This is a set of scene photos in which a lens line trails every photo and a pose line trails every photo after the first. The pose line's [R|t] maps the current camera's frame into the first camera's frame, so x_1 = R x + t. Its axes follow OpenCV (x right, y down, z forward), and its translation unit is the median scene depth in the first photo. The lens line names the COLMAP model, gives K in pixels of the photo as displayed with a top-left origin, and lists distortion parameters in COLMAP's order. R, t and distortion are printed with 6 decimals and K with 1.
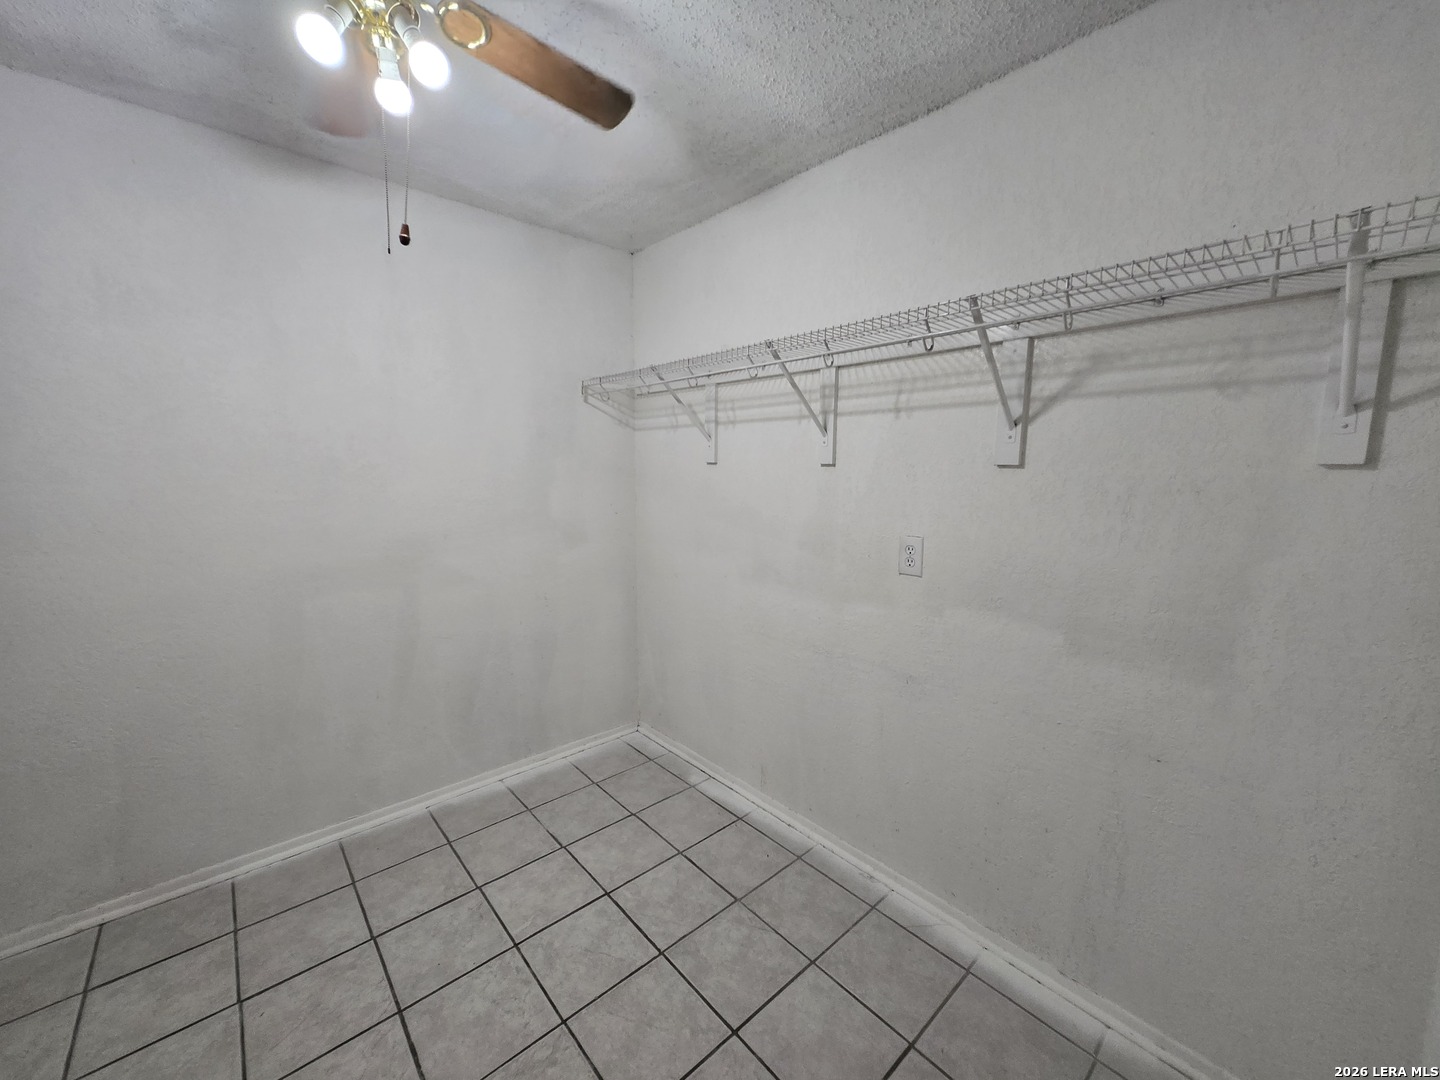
lens RADIAL K [[565.2, 0, 719.7], [0, 565.2, 538.3], [0, 0, 1]] dist [0.001356, -0.000850]
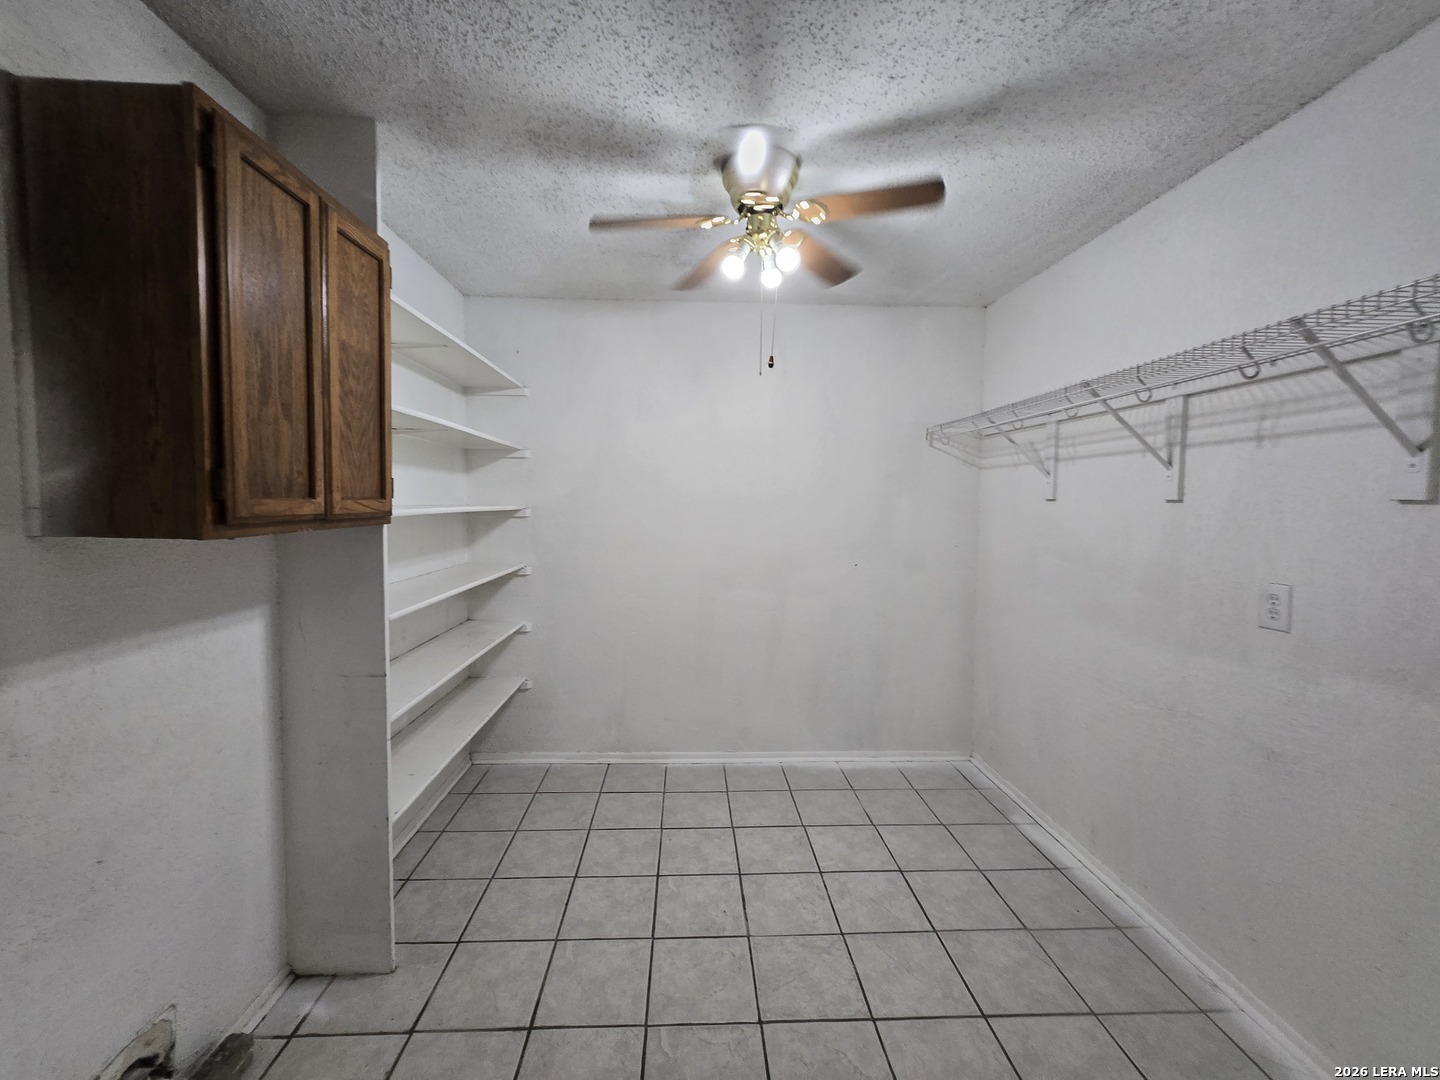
lens RADIAL K [[565.2, 0, 718.4], [0, 565.2, 536.5], [0, 0, 1]] dist [0.001356, -0.000850]
pose [[0.781833, 0.034882, -0.622511, 0.202193], [-0.076957, 0.996198, -0.040832, 0.023723], [0.618720, 0.079830, 0.781545, -0.183537]]
